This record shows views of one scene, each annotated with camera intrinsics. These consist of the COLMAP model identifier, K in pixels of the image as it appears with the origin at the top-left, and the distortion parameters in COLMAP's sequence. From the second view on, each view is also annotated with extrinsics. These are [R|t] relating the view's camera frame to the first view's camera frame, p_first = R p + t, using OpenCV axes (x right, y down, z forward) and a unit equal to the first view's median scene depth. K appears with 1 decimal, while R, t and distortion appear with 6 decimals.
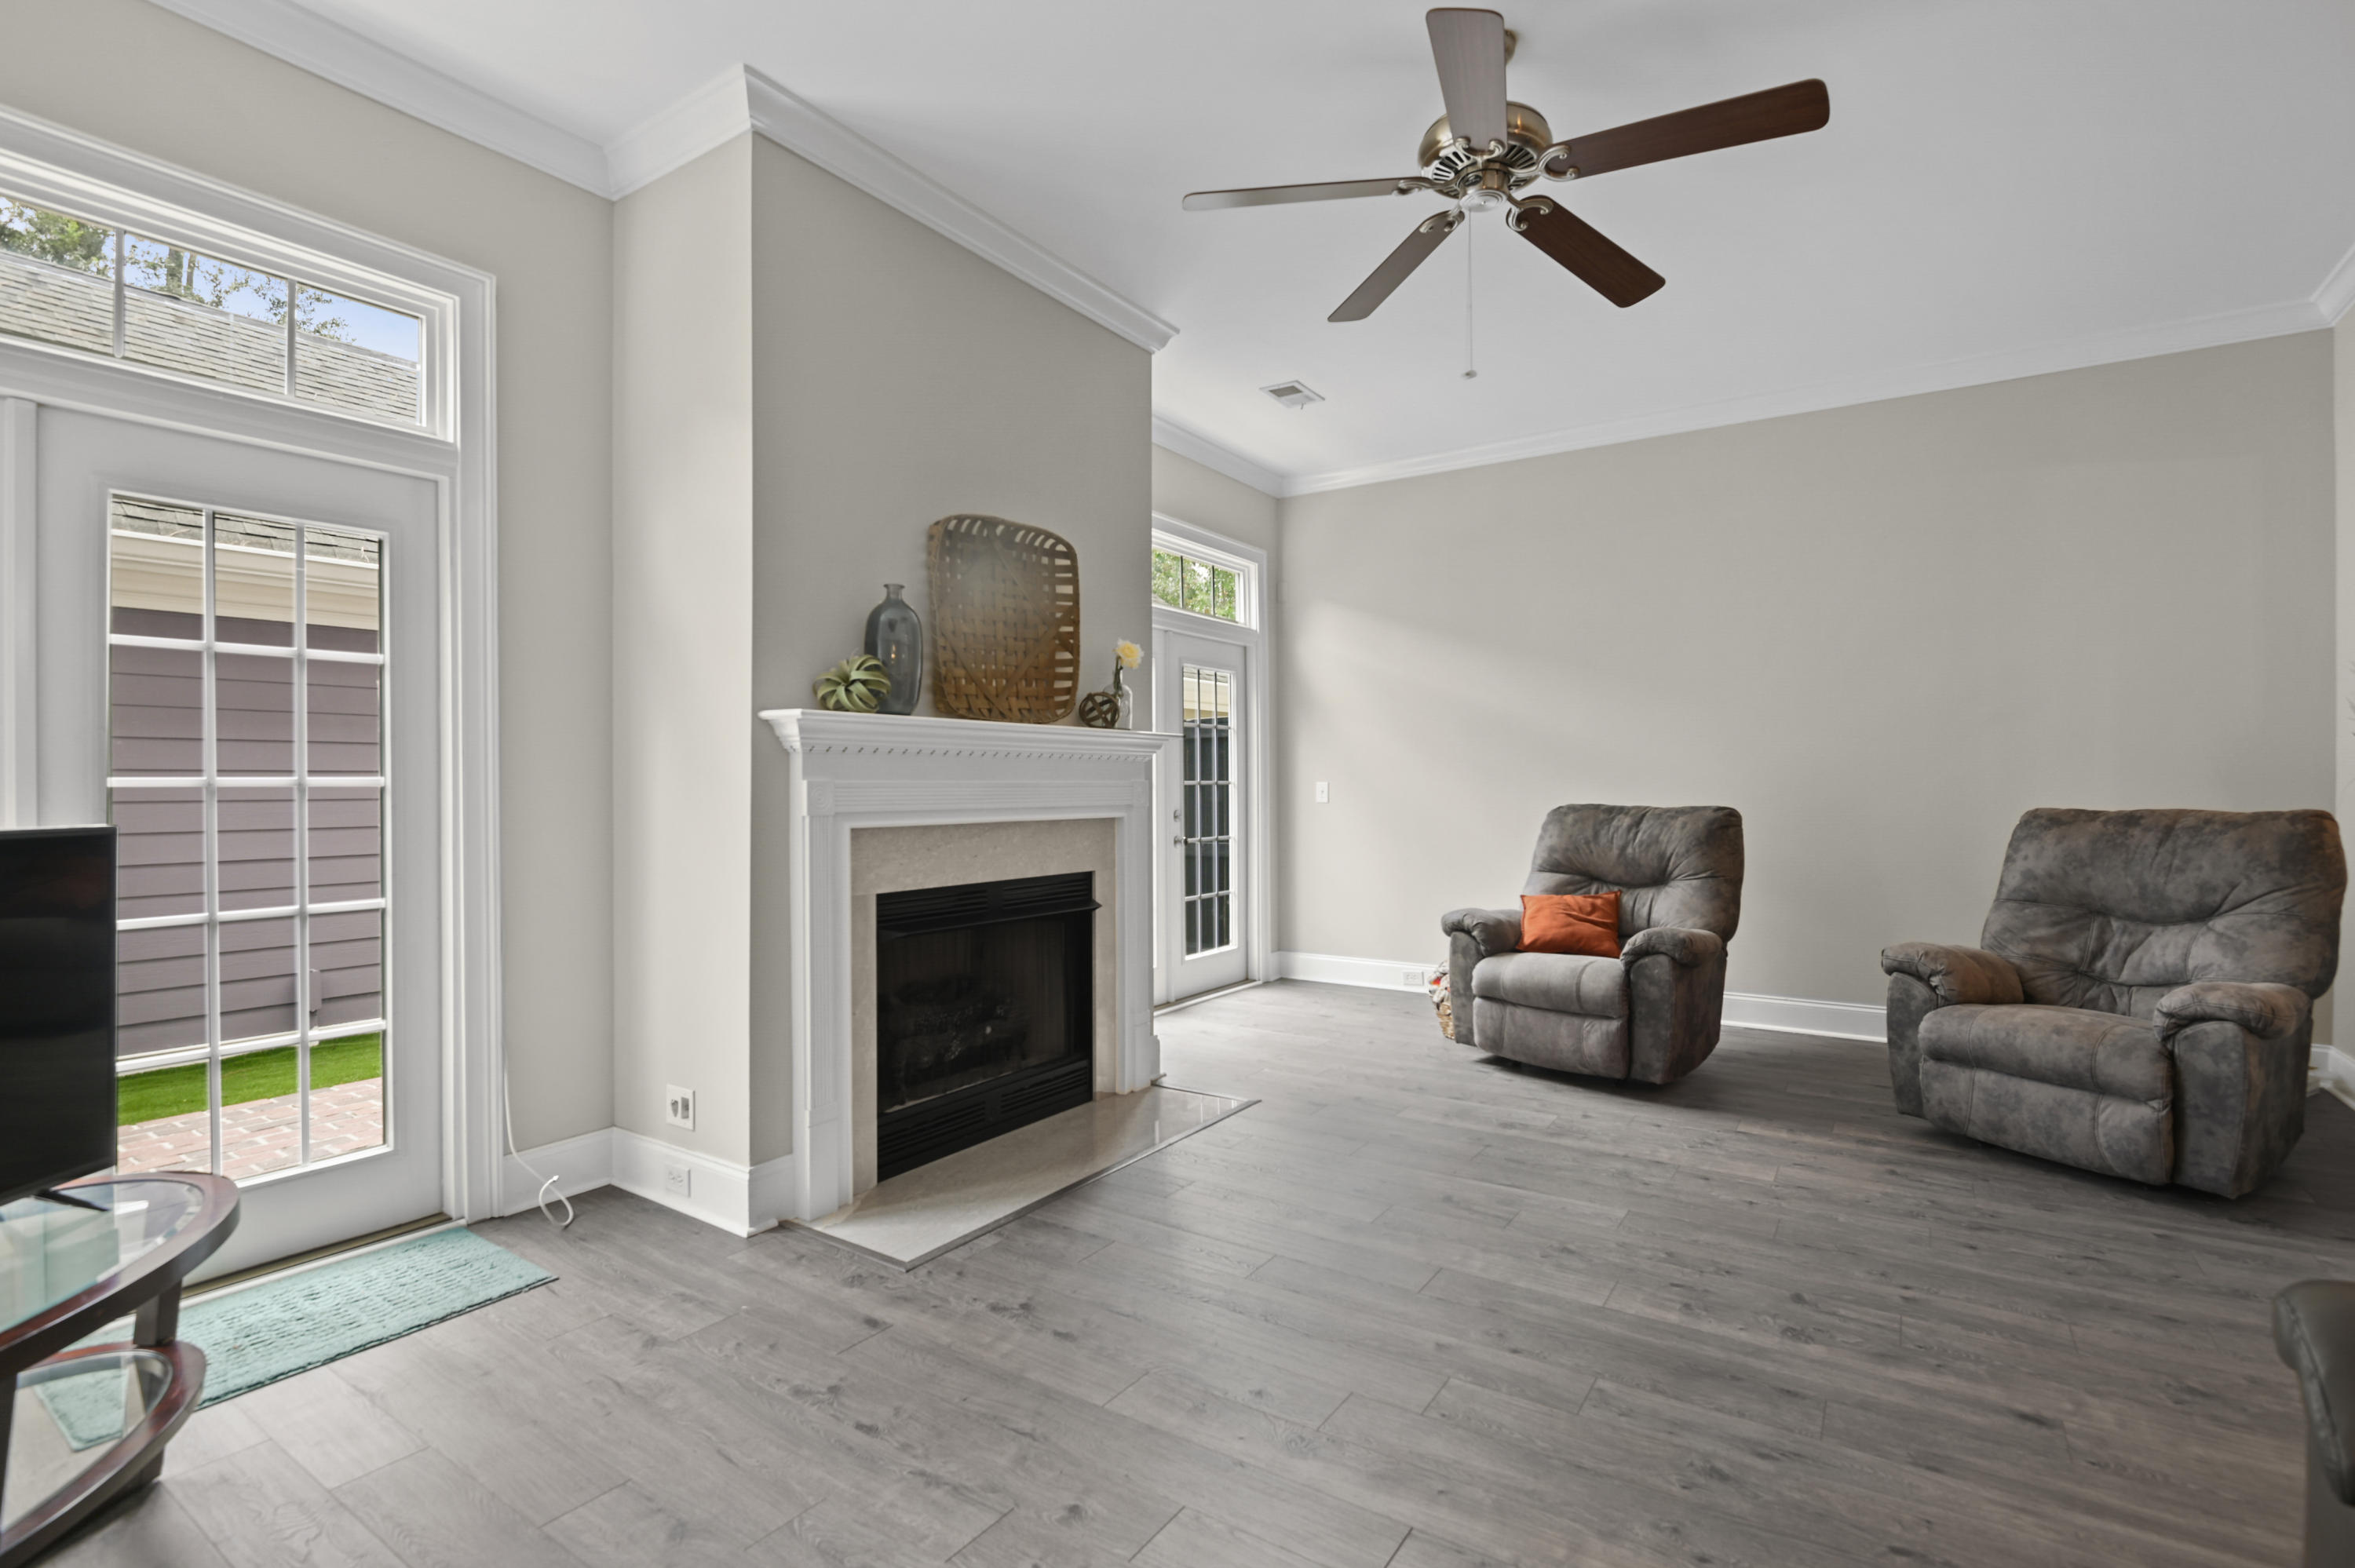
lens RADIAL K [[1102.9, 0, 1173.2], [0, 1102.9, 795.9], [0, 0, 1]] dist [-0.013035, -0.002470]
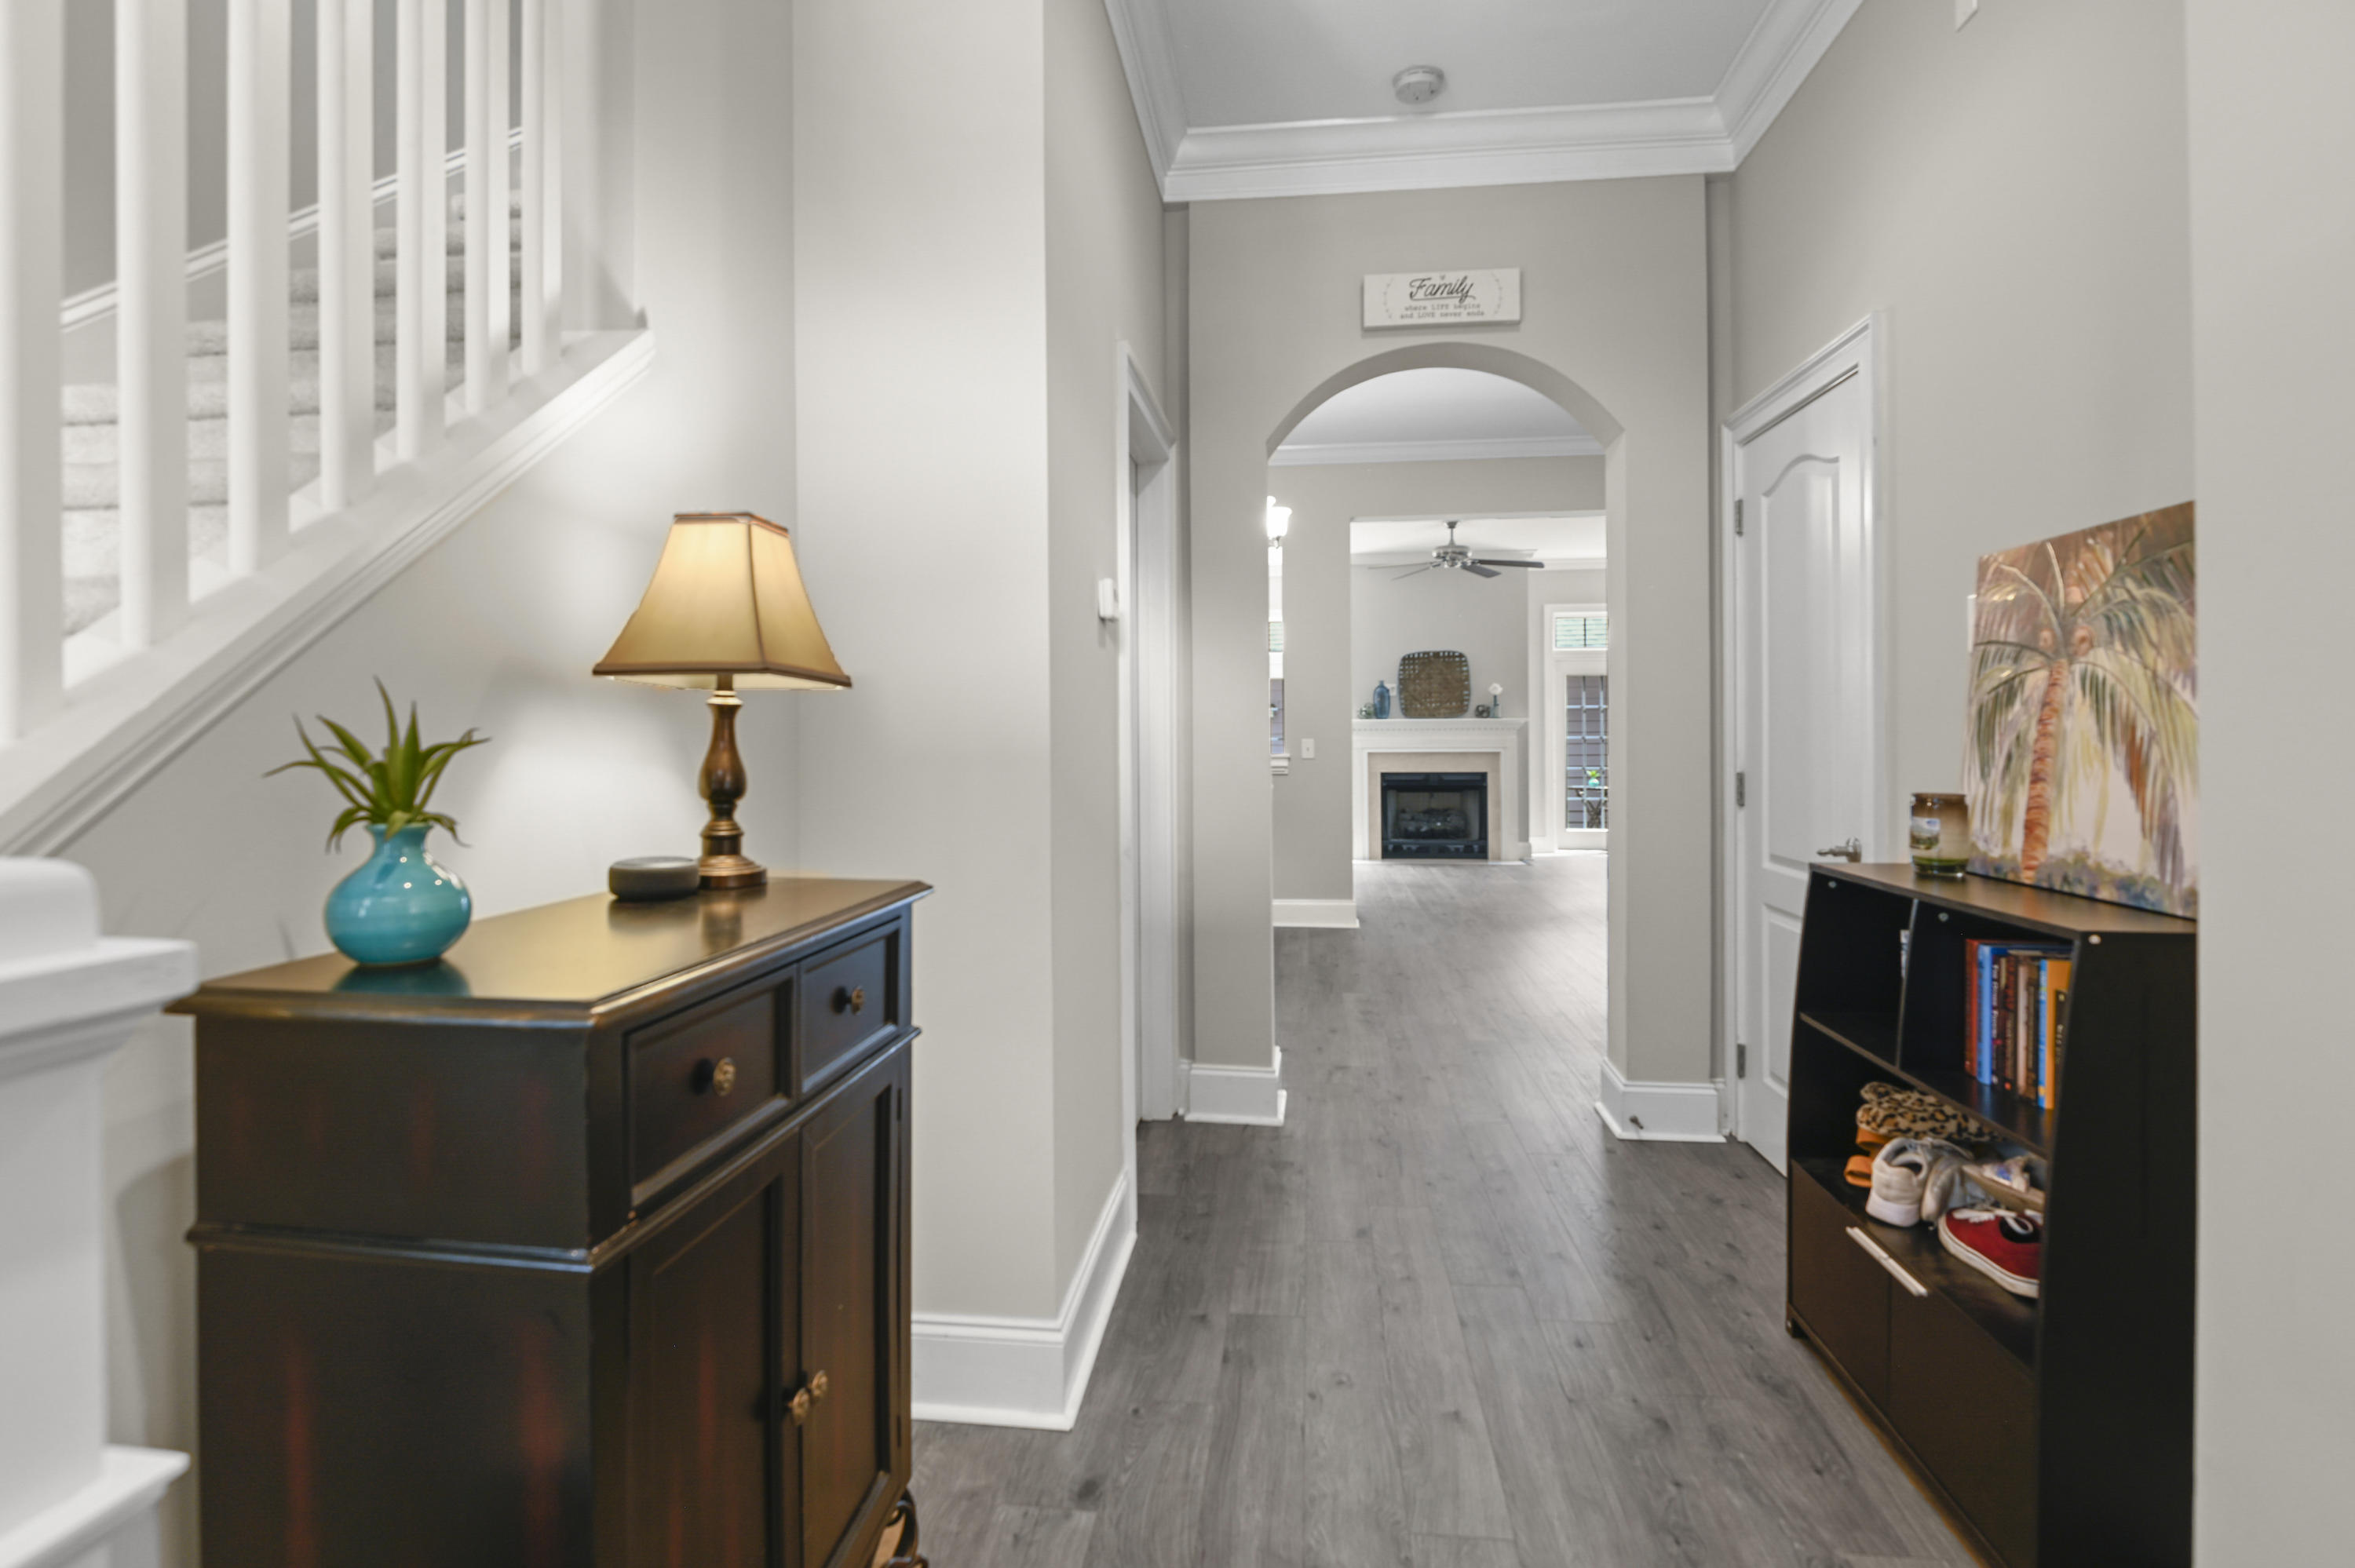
lens RADIAL K [[1102.9, 0, 1189.6], [0, 1102.9, 762.3], [0, 0, 1]] dist [-0.013035, -0.002470]
pose [[0.472378, 0.009971, -0.881339, 2.010744], [-0.002358, 0.999947, 0.010049, 0.020982], [0.881393, -0.002669, 0.472377, -0.913456]]
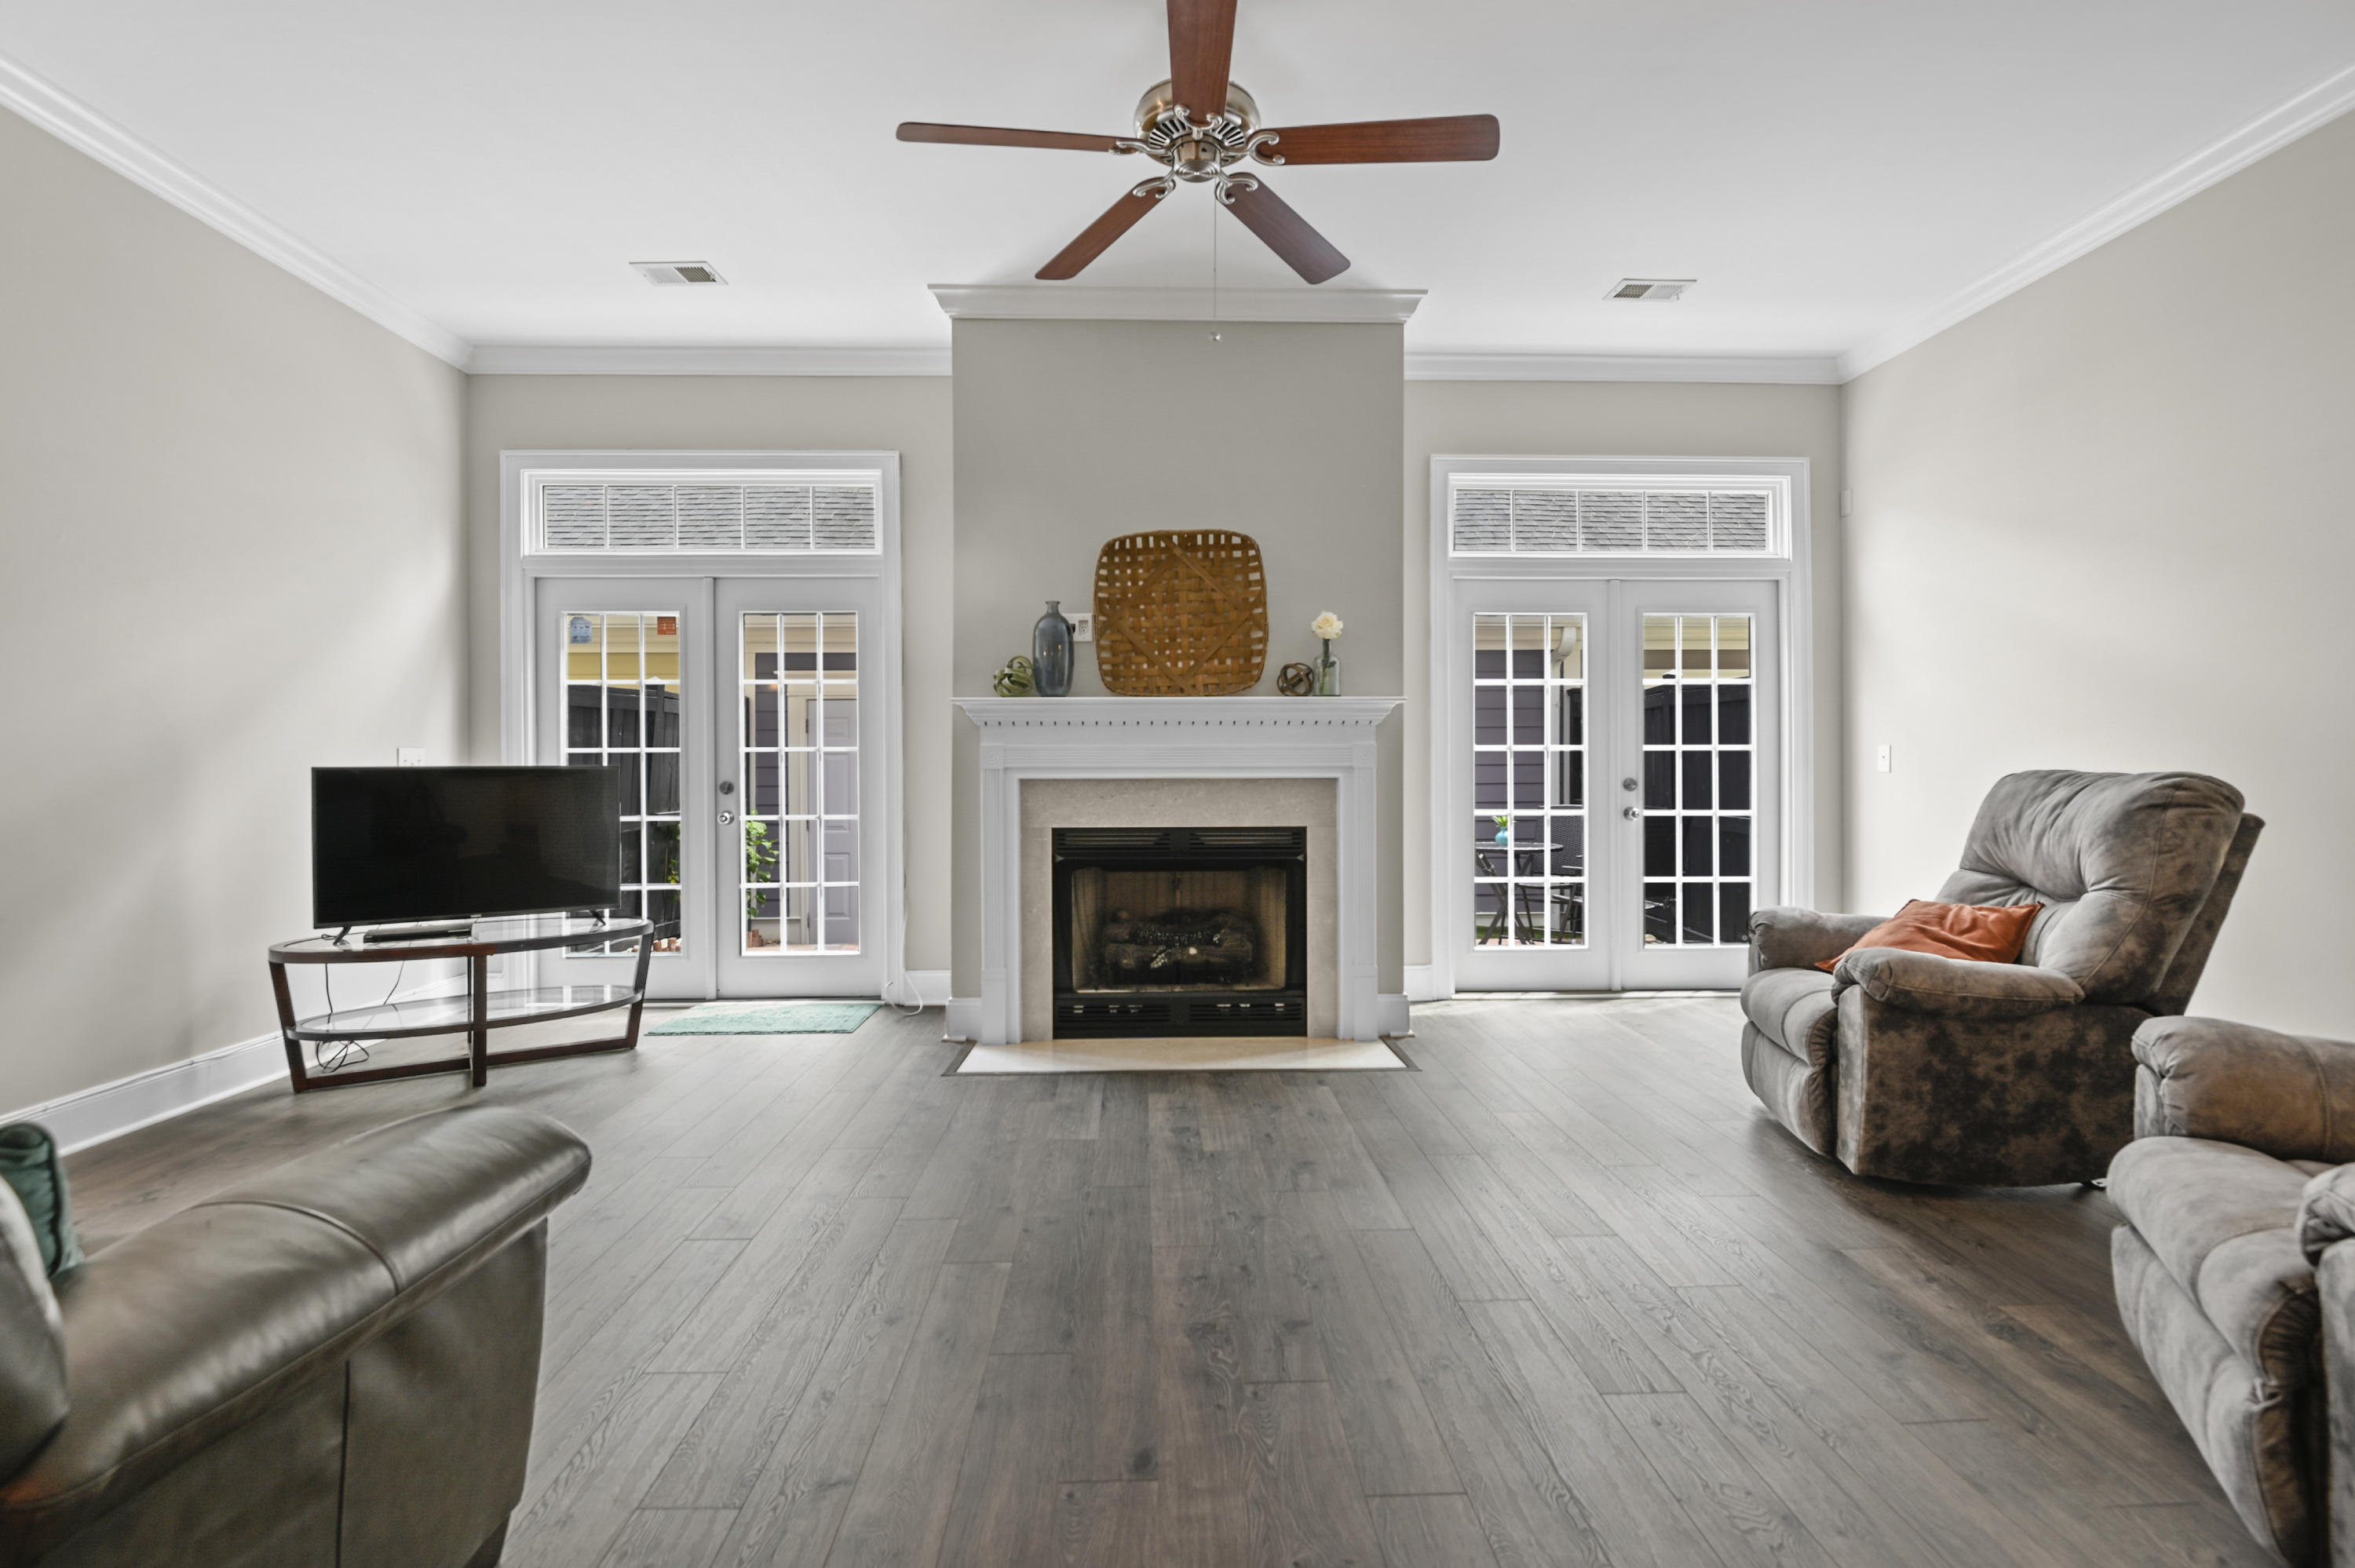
lens RADIAL K [[1102.9, 0, 1164.9], [0, 1102.9, 782.1], [0, 0, 1]] dist [-0.013035, -0.002470]
pose [[0.579276, 0.011044, -0.815057, 0.777134], [-0.006877, 0.999939, 0.008662, 0.015903], [0.815103, 0.000587, 0.579316, 0.264933]]
